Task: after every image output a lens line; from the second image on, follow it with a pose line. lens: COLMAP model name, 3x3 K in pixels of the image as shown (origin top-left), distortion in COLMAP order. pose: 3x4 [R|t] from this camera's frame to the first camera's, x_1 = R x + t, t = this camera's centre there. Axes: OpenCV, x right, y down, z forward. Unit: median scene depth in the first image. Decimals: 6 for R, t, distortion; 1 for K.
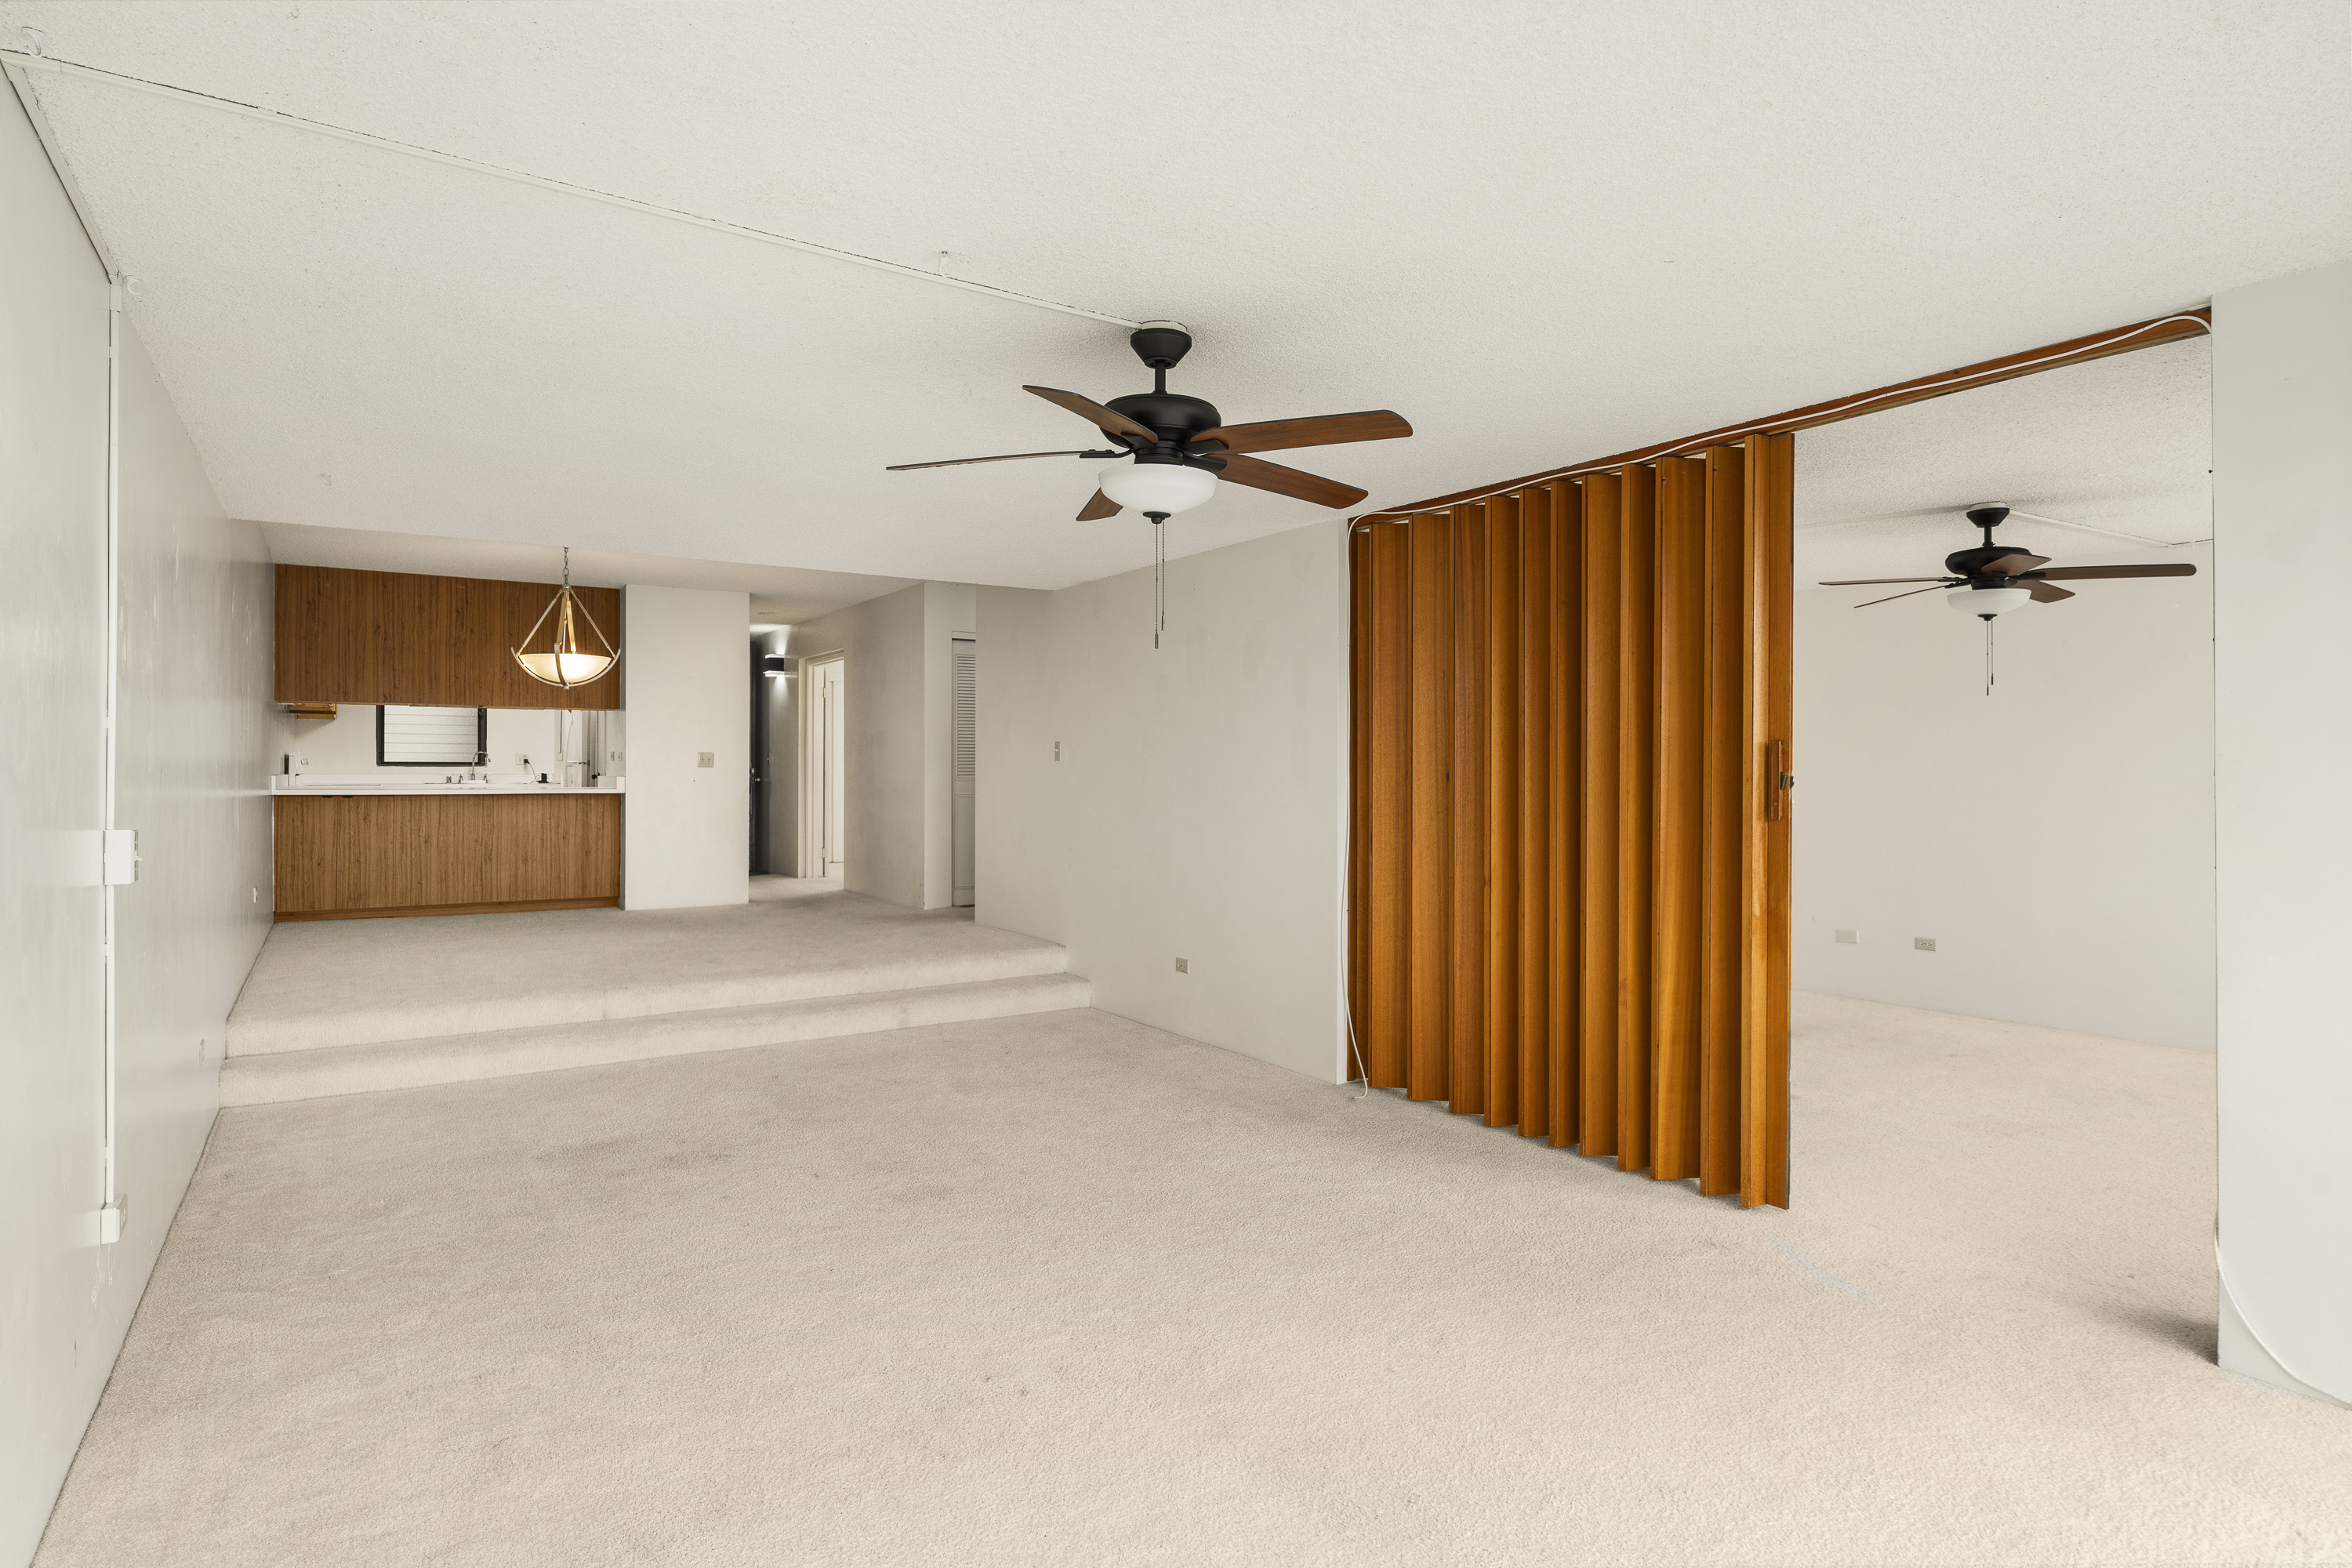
lens RADIAL K [[1279.1, 0, 1180.0], [0, 1279.1, 776.8], [0, 0, 1]] dist [0.000920, 0.000014]
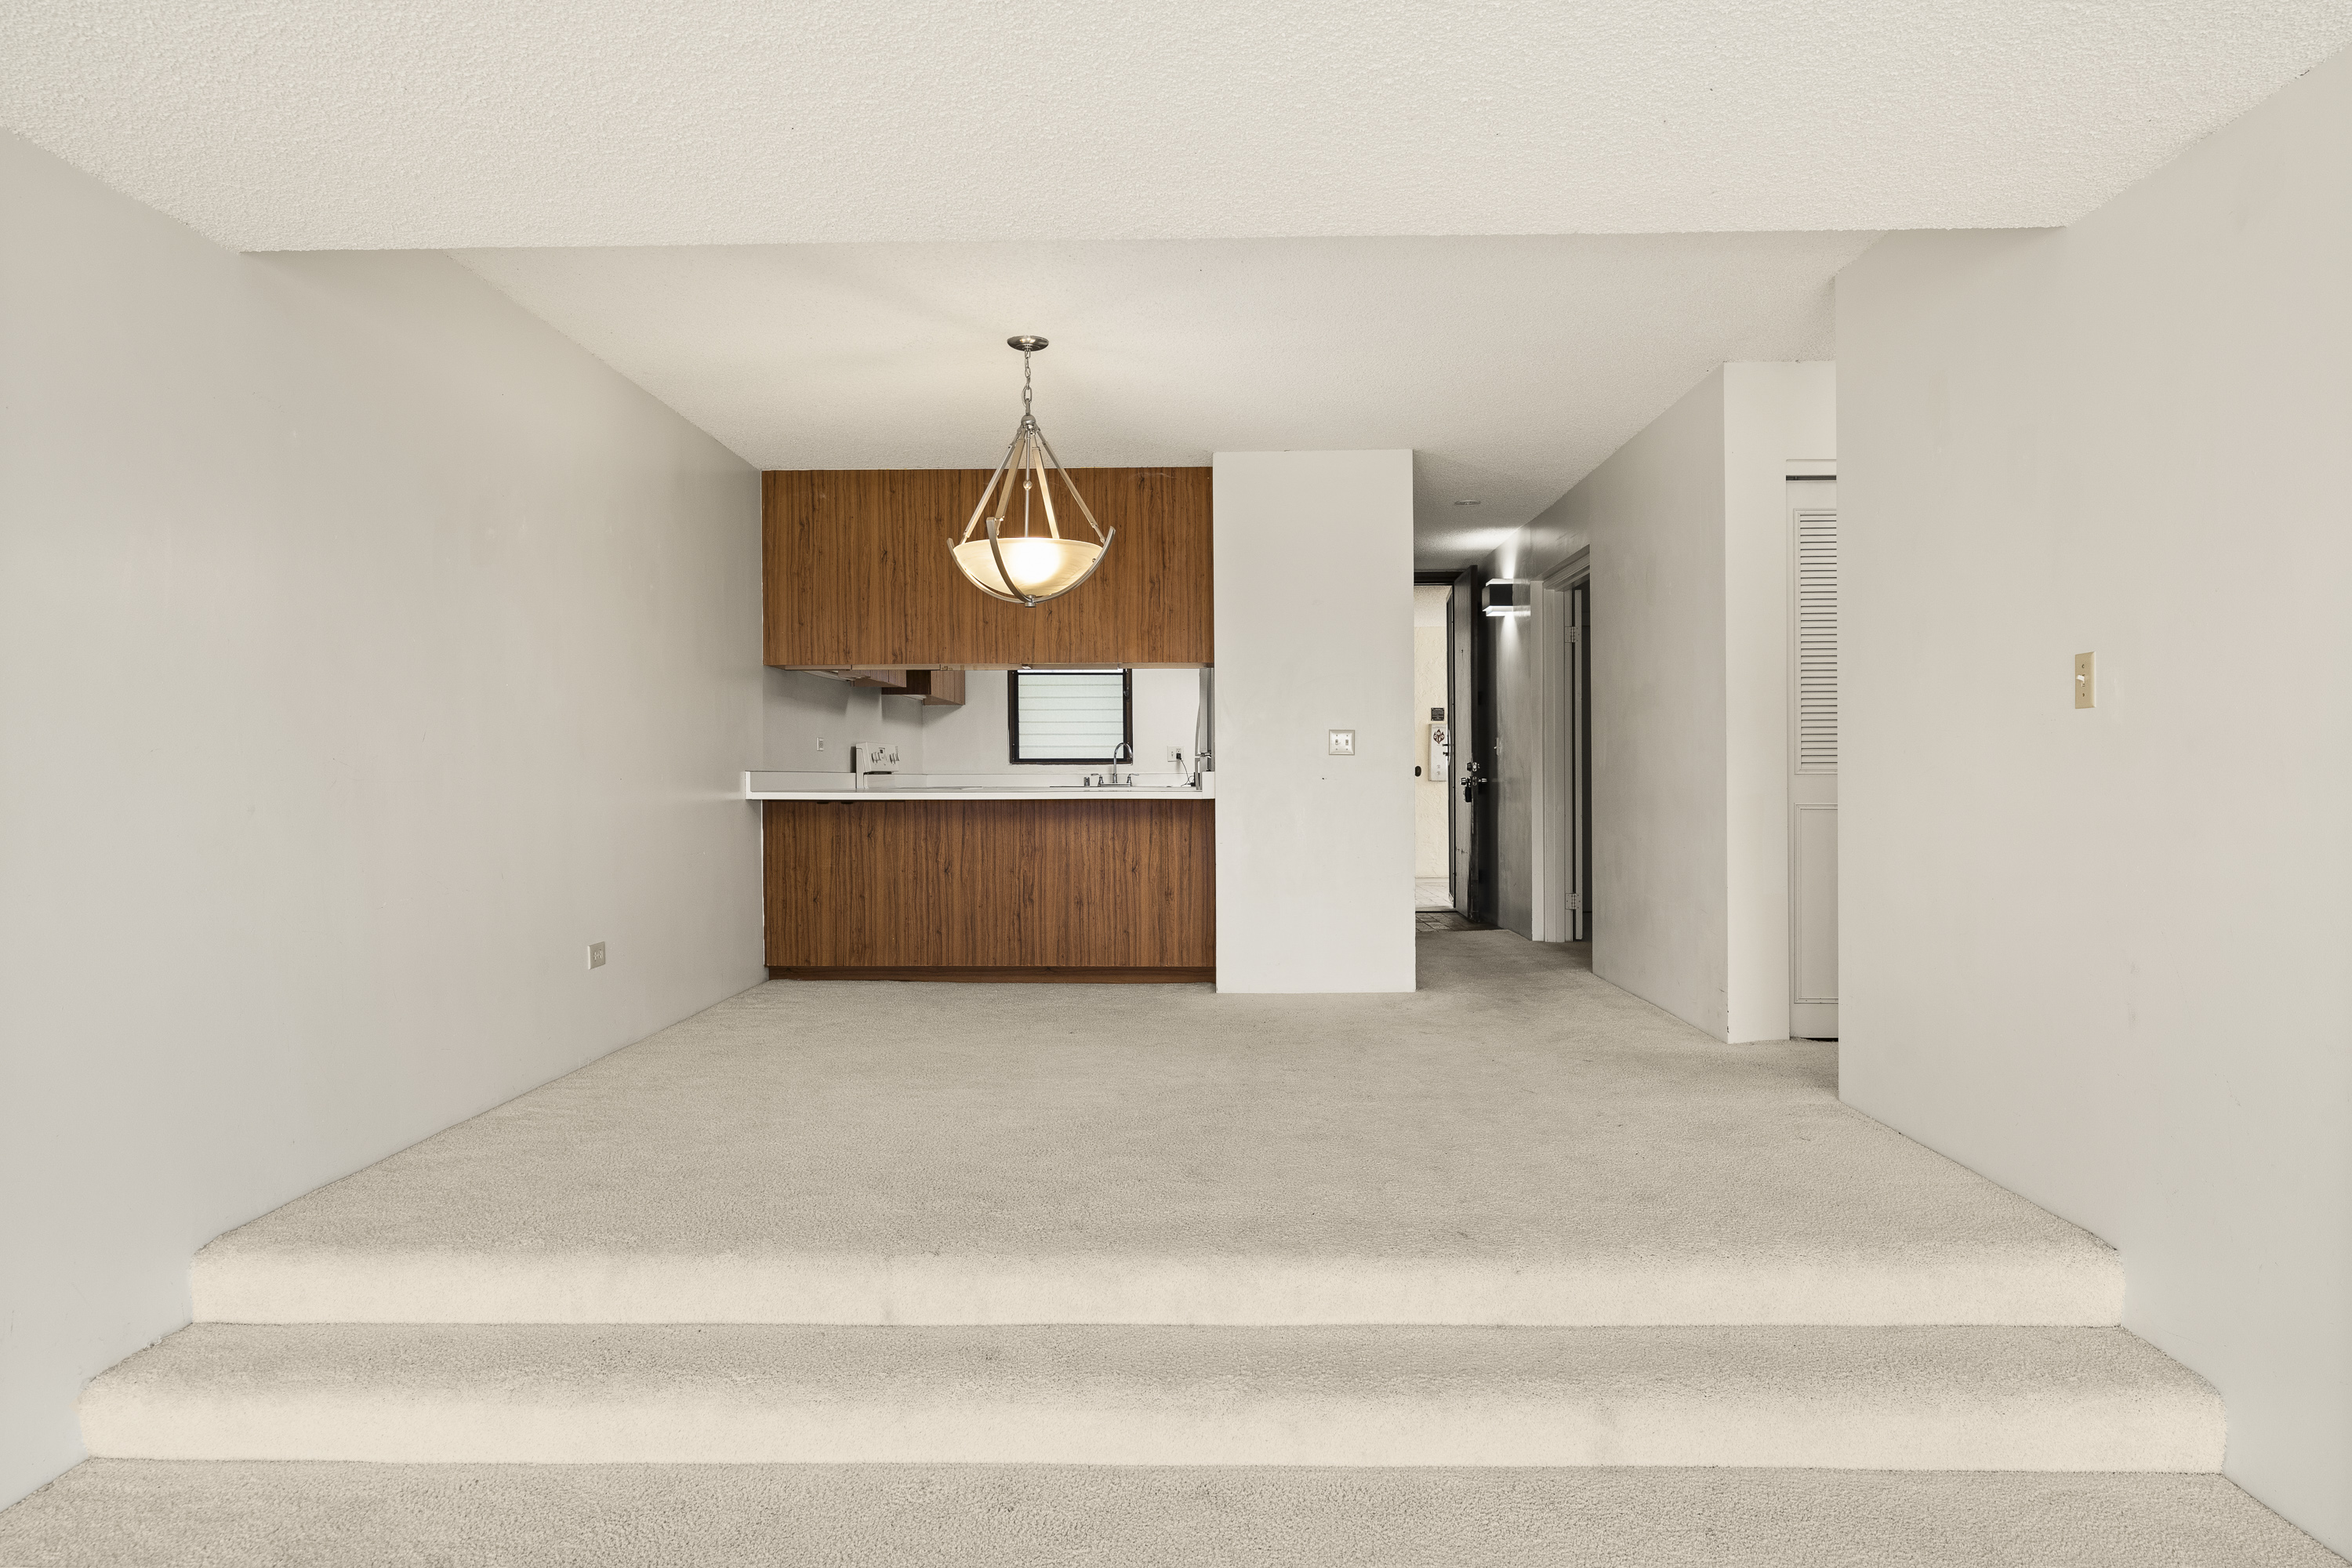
lens RADIAL K [[1470.6, 0, 1179.1], [0, 1470.6, 778.6], [0, 0, 1]] dist [0.000836, 0.001655]
pose [[0.829946, -0.004296, -0.557828, -0.061392], [0.001776, 0.999986, -0.005058, 0.006604], [0.557842, 0.003207, 0.829941, 0.422655]]
